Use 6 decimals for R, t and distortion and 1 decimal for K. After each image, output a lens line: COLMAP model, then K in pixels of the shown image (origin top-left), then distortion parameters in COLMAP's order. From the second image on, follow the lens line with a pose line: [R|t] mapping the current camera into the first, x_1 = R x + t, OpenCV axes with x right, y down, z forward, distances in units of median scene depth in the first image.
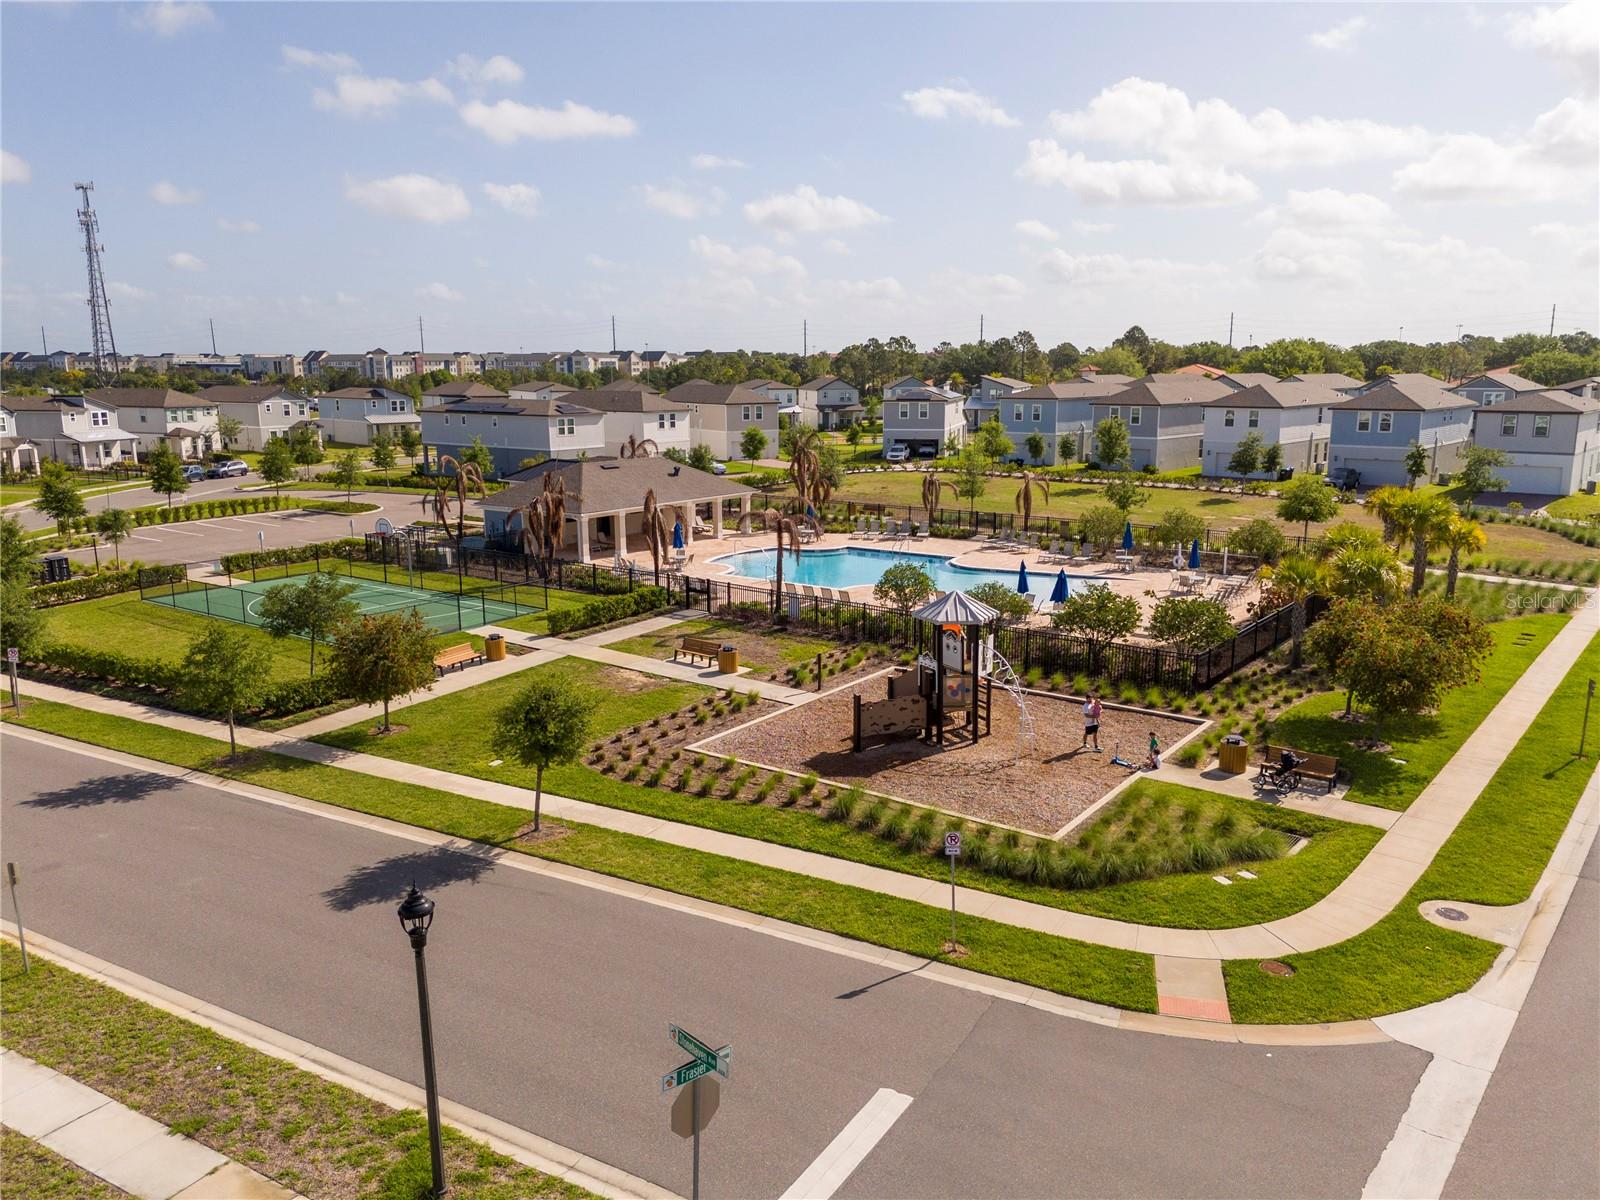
lens RADIAL K [[1183.0, 0, 805.4], [0, 1183.0, 600.4], [0, 0, 1]] dist [0.066411, -0.064089]
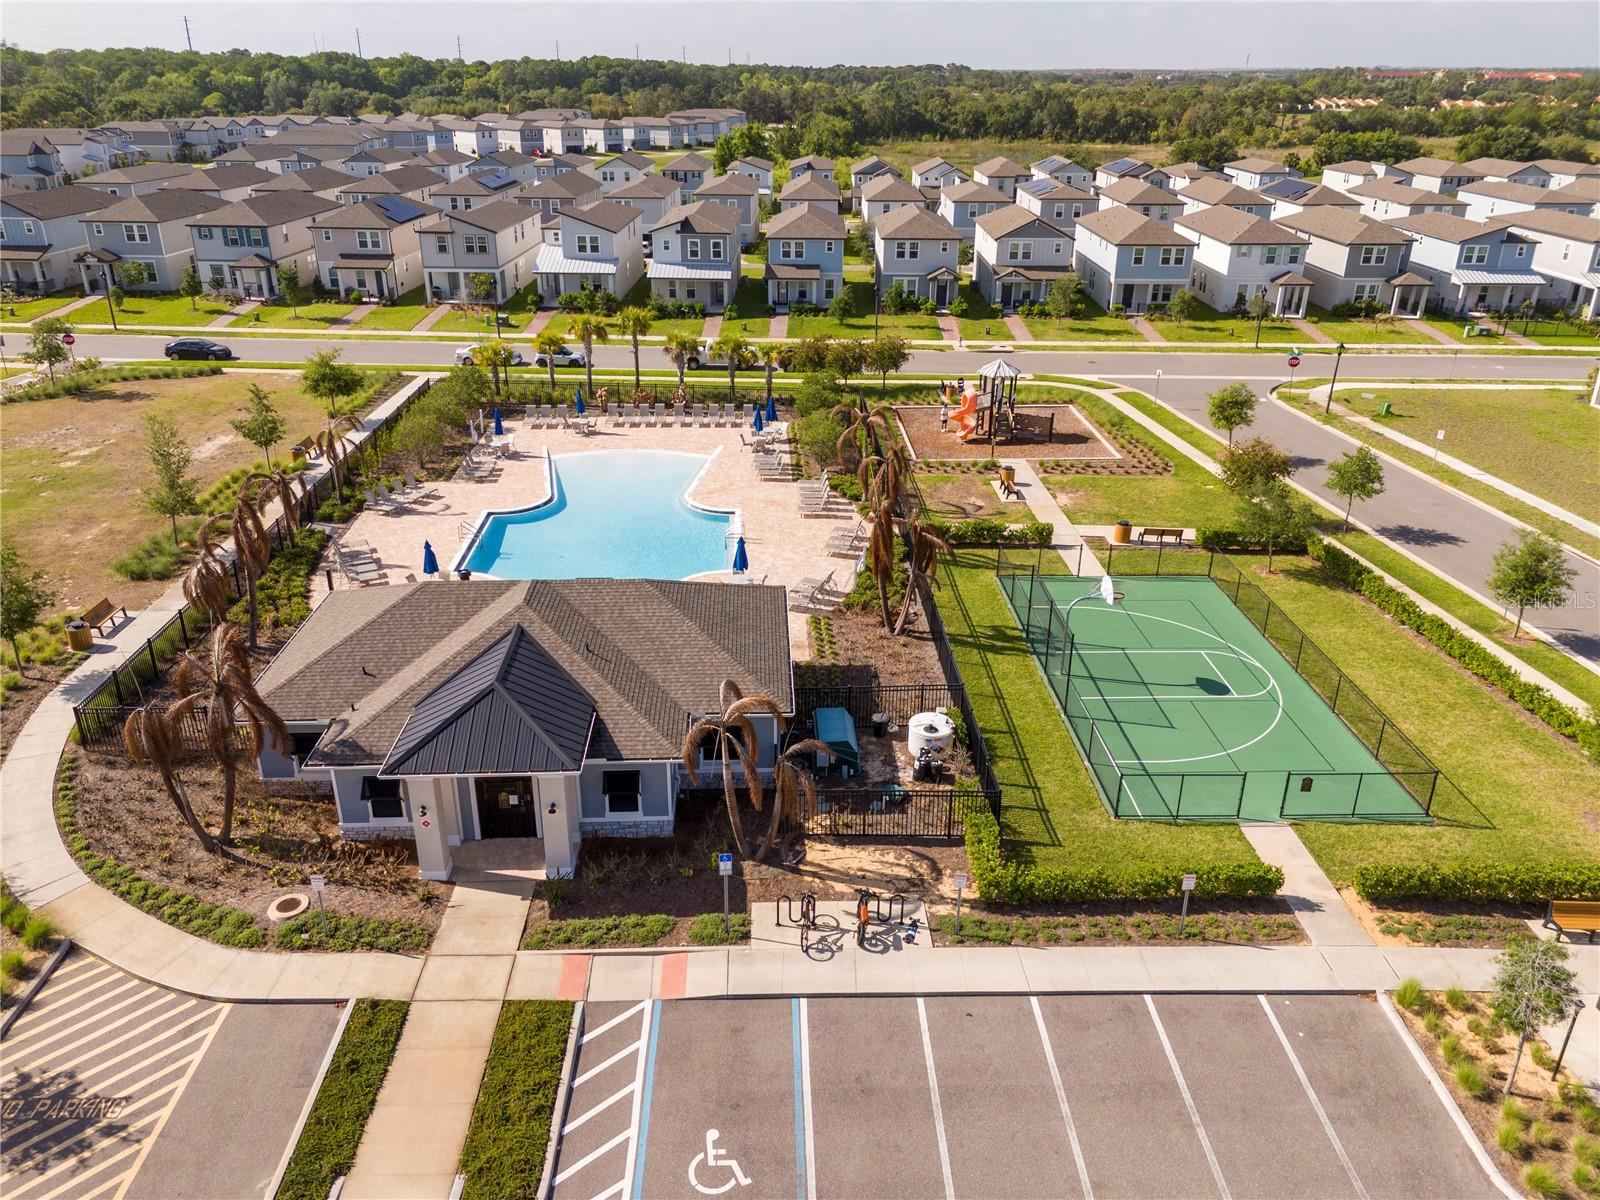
lens RADIAL K [[1183.0, 0, 805.4], [0, 1183.0, 600.4], [0, 0, 1]] dist [0.066411, -0.064089]
pose [[-0.625355, -0.317628, 0.712772, -0.335072], [0.146475, 0.849396, 0.507022, -0.199513], [-0.766470, 0.421472, -0.484649, 0.663001]]
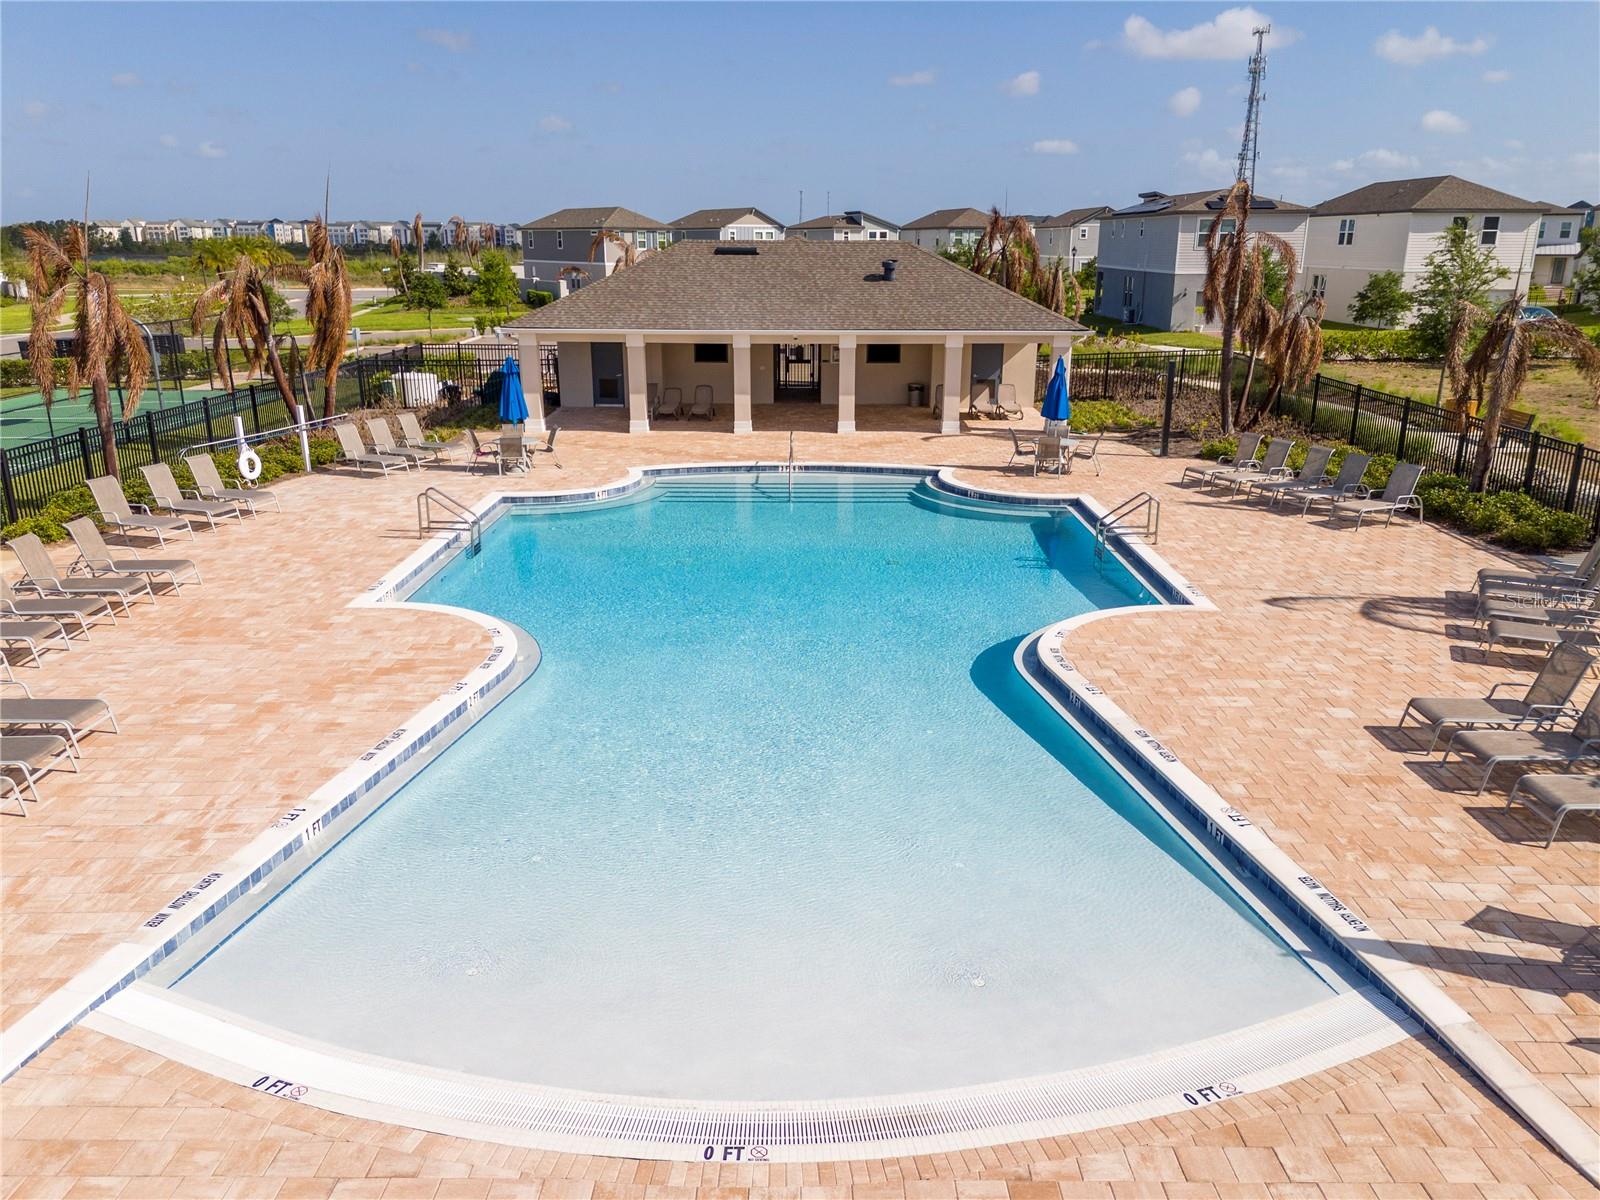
lens RADIAL K [[1183.0, 0, 805.4], [0, 1183.0, 600.4], [0, 0, 1]] dist [0.066411, -0.064089]
pose [[0.585594, 0.239913, -0.774287, 0.145998], [-0.162024, 0.970565, 0.178191, -0.036256], [0.794247, 0.021106, 0.607229, 0.407925]]
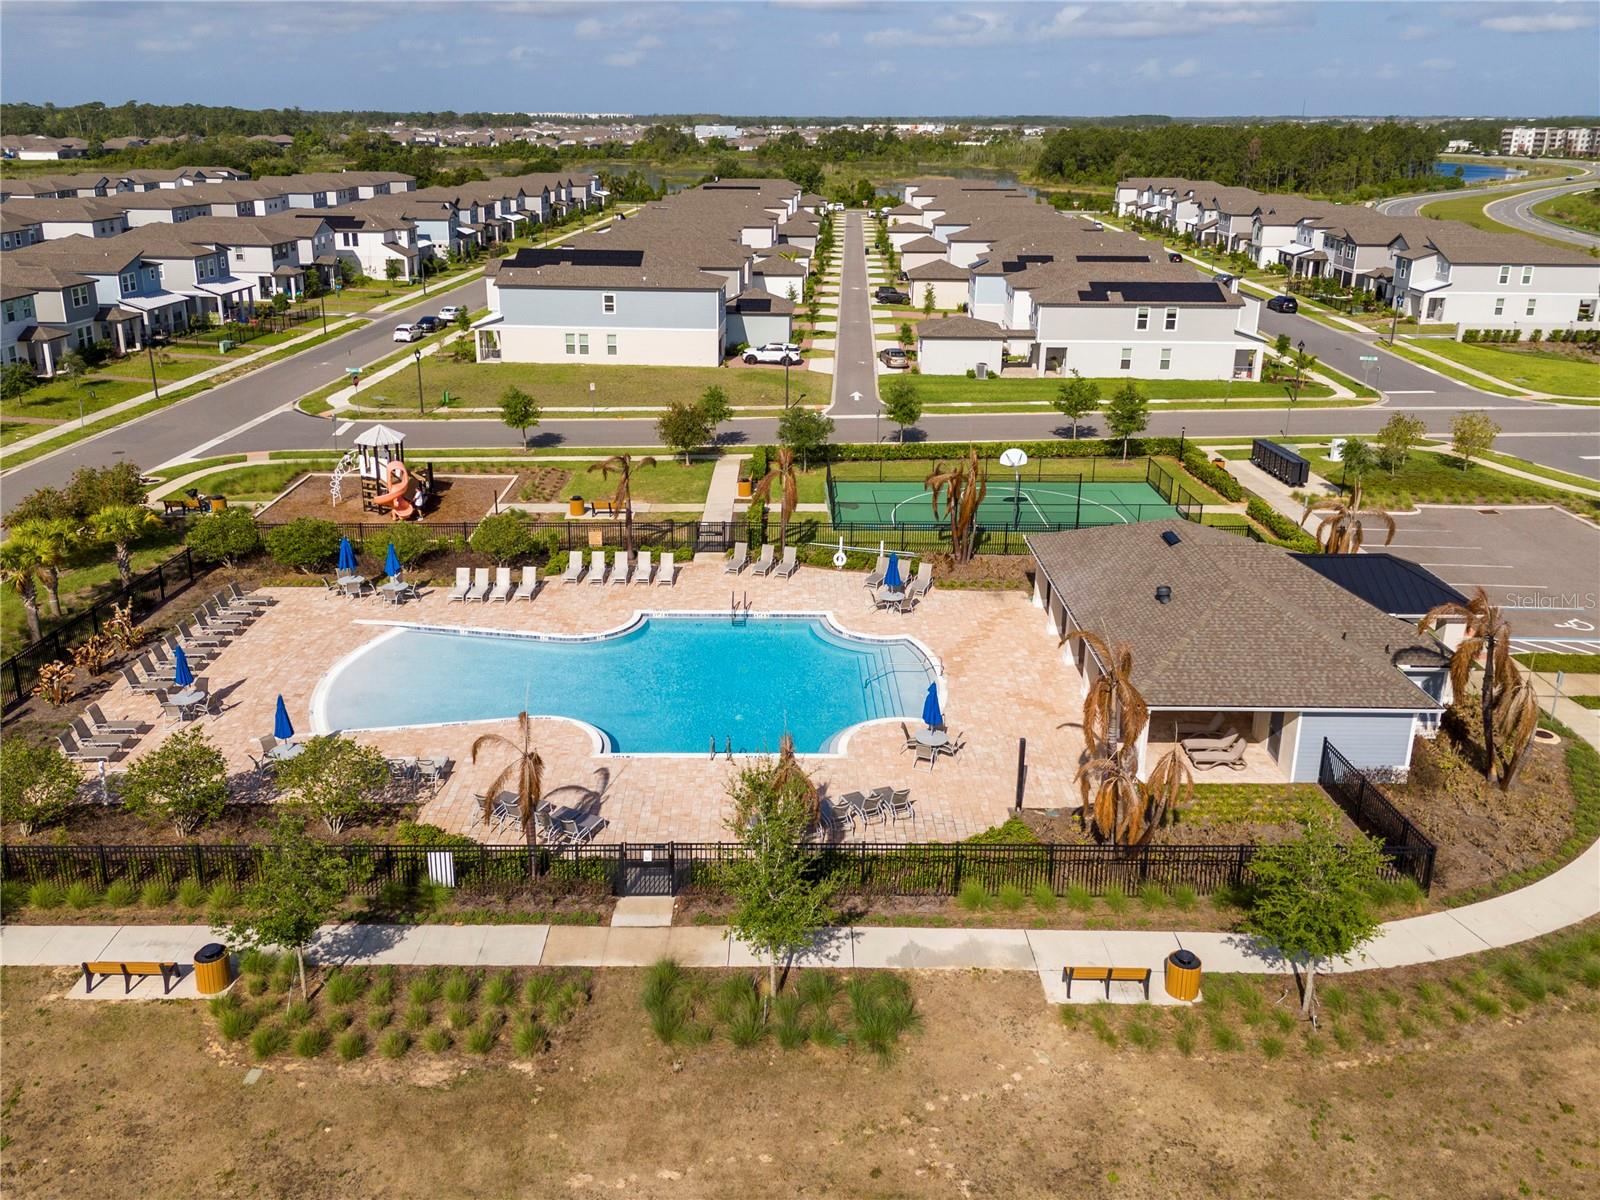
lens RADIAL K [[1241.1, 0, 776.7], [0, 1241.1, 515.2], [0, 0, 1]] dist [0.120528, -0.221711]
pose [[-0.809762, 0.178176, -0.559052, 0.196527], [-0.116060, 0.885318, 0.450268, -0.216693], [0.575166, 0.429494, -0.696218, 0.739836]]
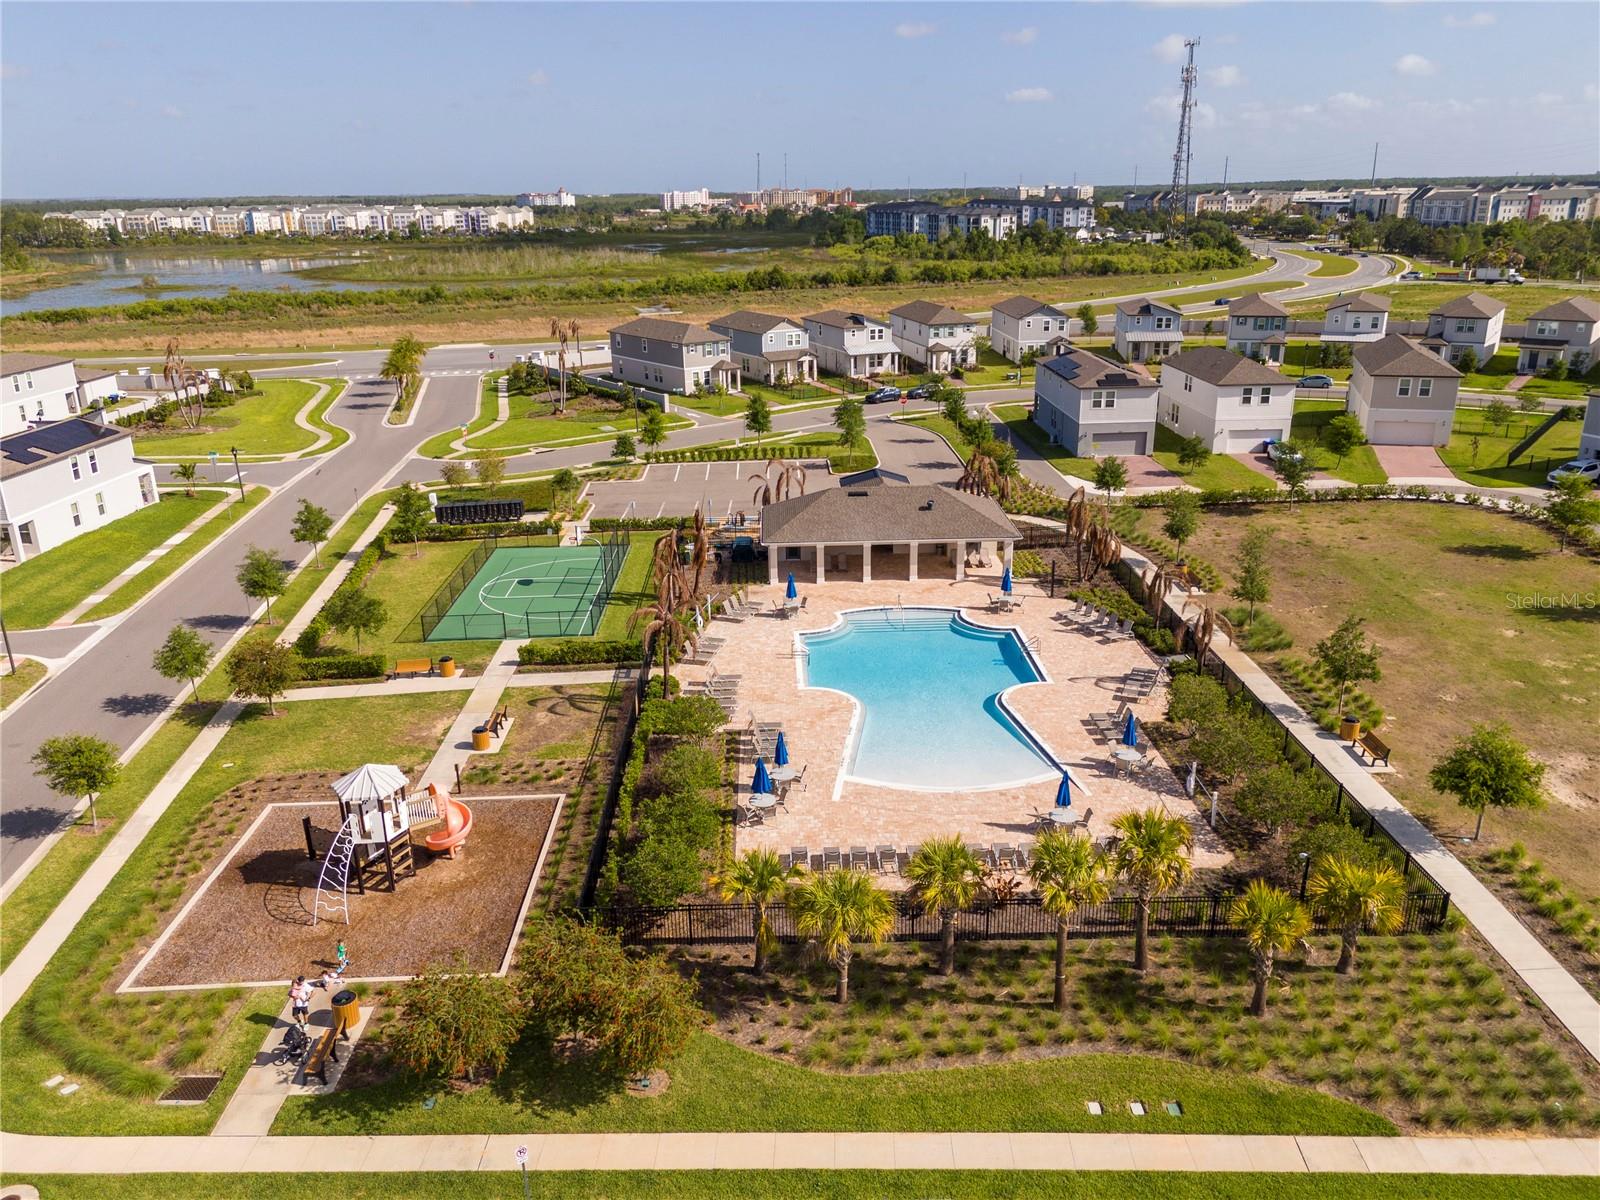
lens RADIAL K [[1183.0, 0, 805.4], [0, 1183.0, 600.4], [0, 0, 1]] dist [0.066411, -0.064089]
pose [[0.615063, 0.251632, -0.747248, 0.340509], [-0.141310, 0.967543, 0.209503, -0.130234], [0.775712, -0.023264, 0.630658, 0.169419]]
